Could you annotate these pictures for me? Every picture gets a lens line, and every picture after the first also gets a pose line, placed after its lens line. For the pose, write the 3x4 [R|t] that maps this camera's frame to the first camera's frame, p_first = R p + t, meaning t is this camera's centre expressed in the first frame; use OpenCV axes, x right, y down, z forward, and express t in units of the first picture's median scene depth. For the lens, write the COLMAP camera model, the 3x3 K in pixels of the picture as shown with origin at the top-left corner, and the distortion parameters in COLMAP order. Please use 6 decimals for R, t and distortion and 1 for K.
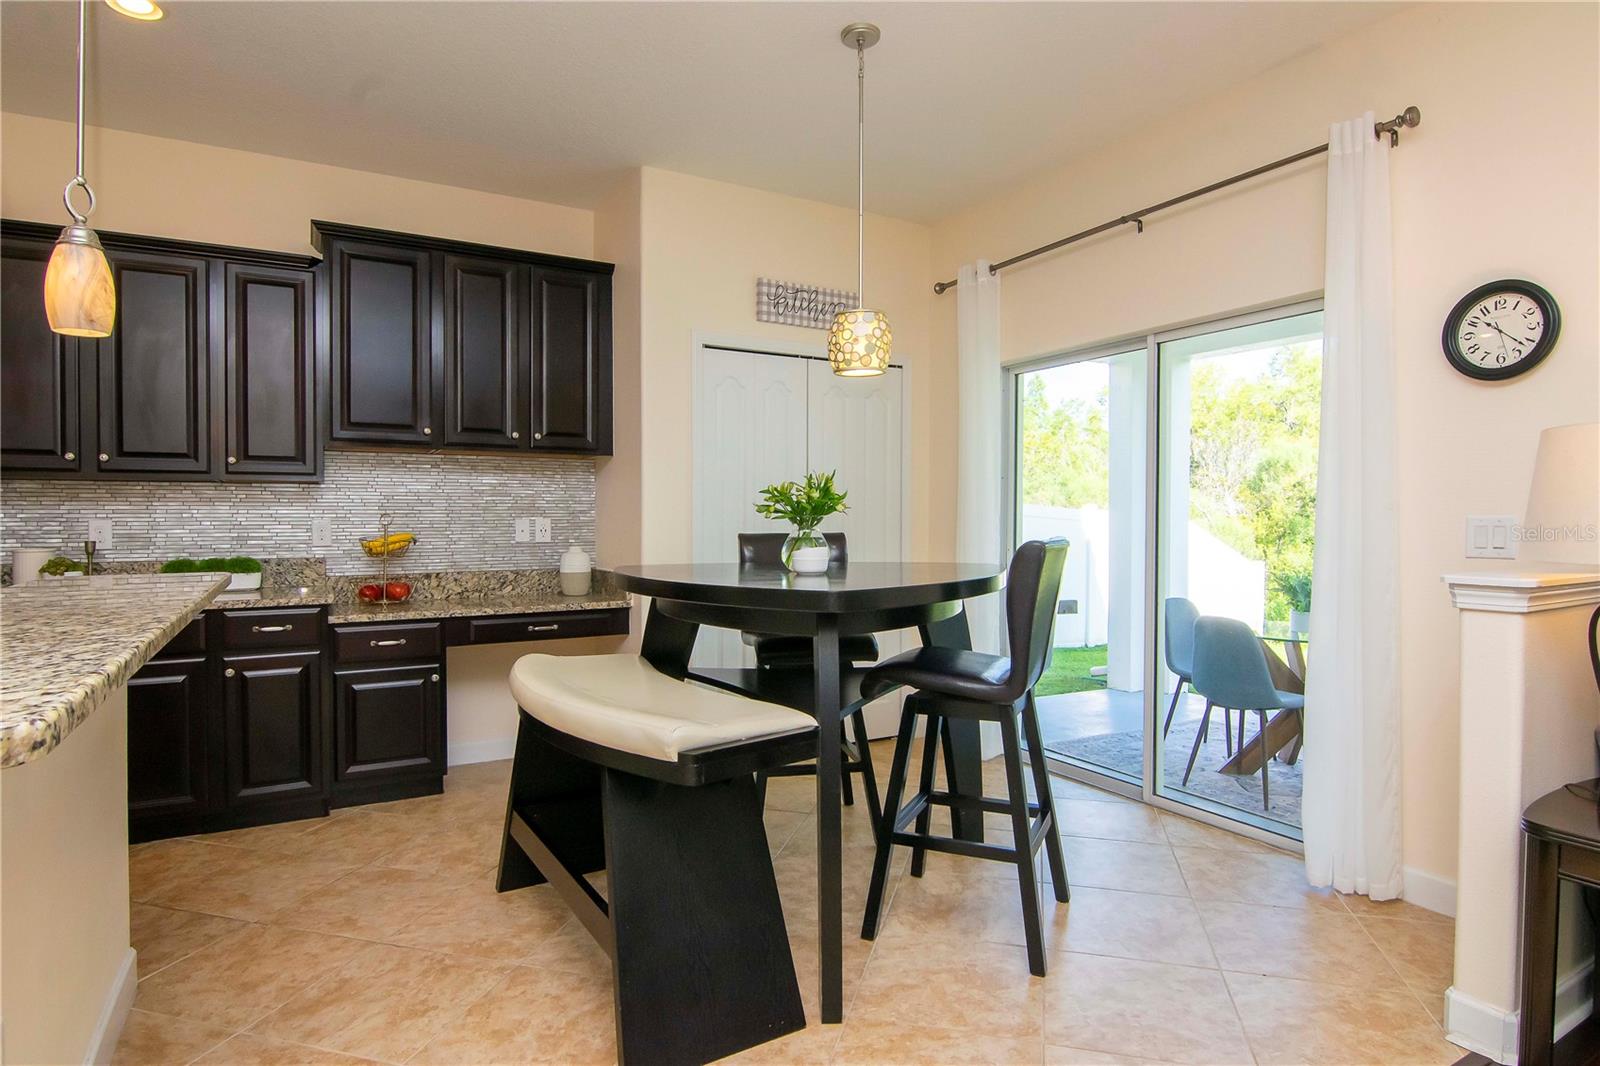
lens RADIAL K [[876.4, 0, 800.0], [0, 876.4, 533.0], [0, 0, 1]] dist [-0.004425, -0.003000]
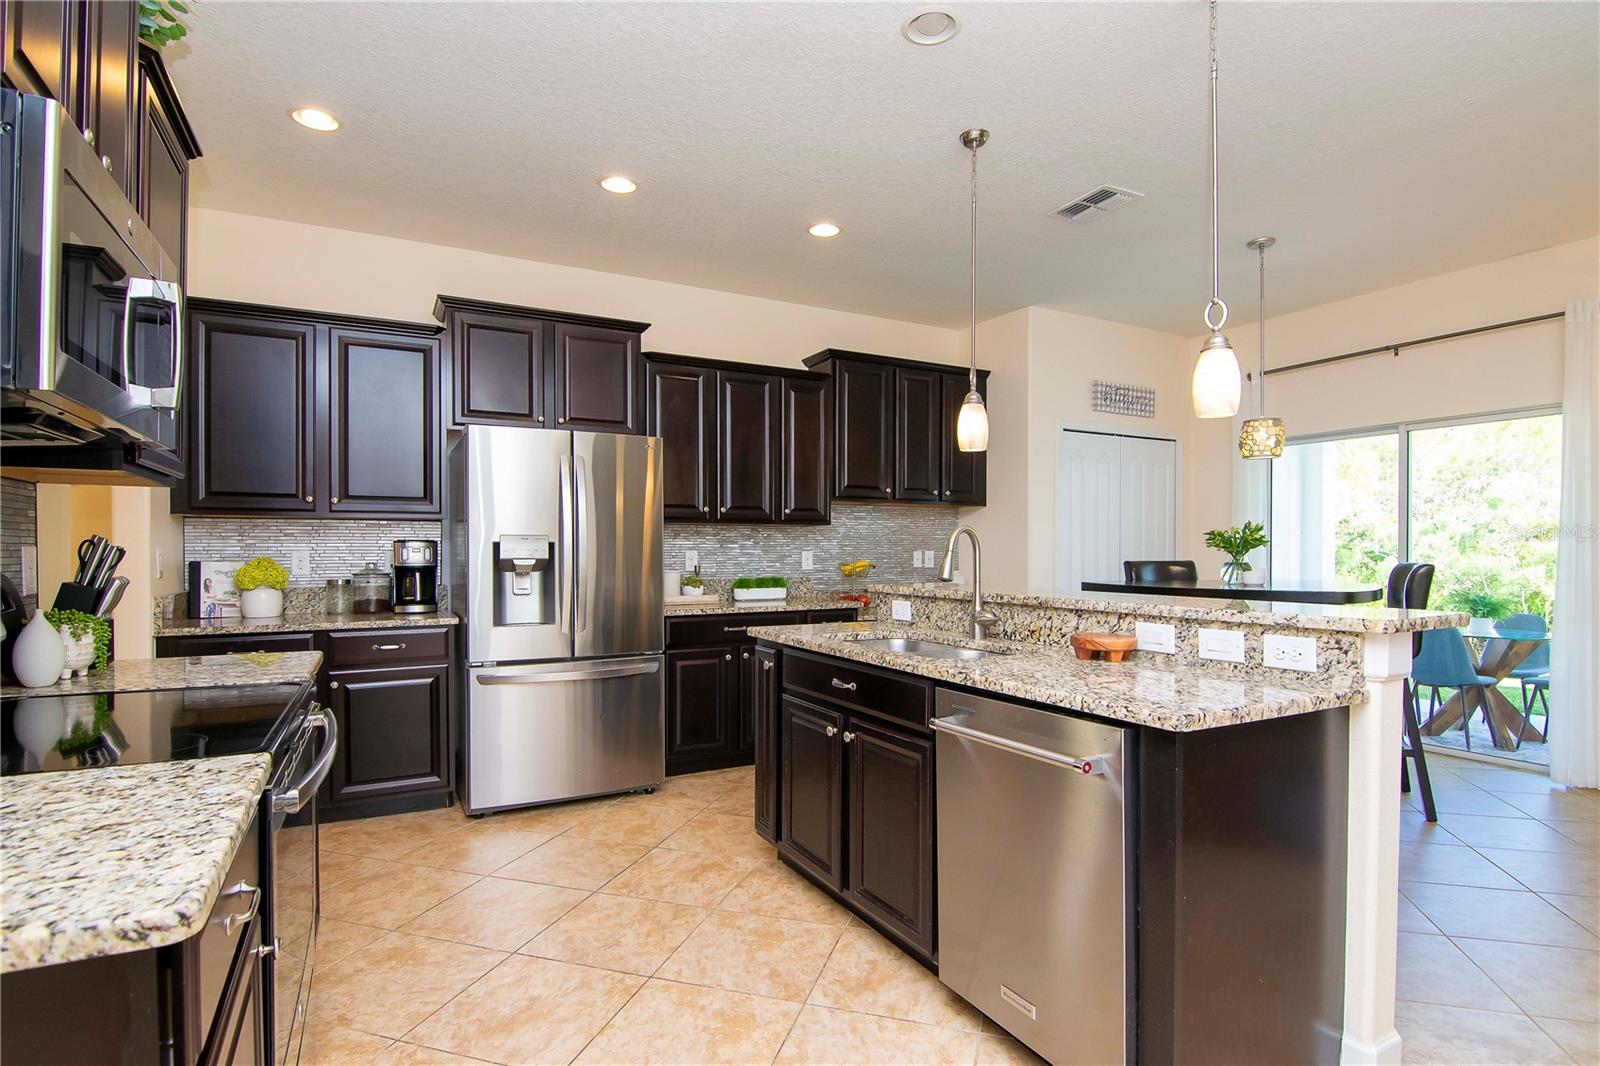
lens RADIAL K [[789.4, 0, 799.9], [0, 789.4, 559.2], [0, 0, 1]] dist [-0.022759, -0.000753]
pose [[0.999606, 0.000216, -0.028073, -0.137433], [-0.000364, 0.999986, -0.005272, 0.001244], [0.028071, 0.005280, 0.999592, -0.079365]]
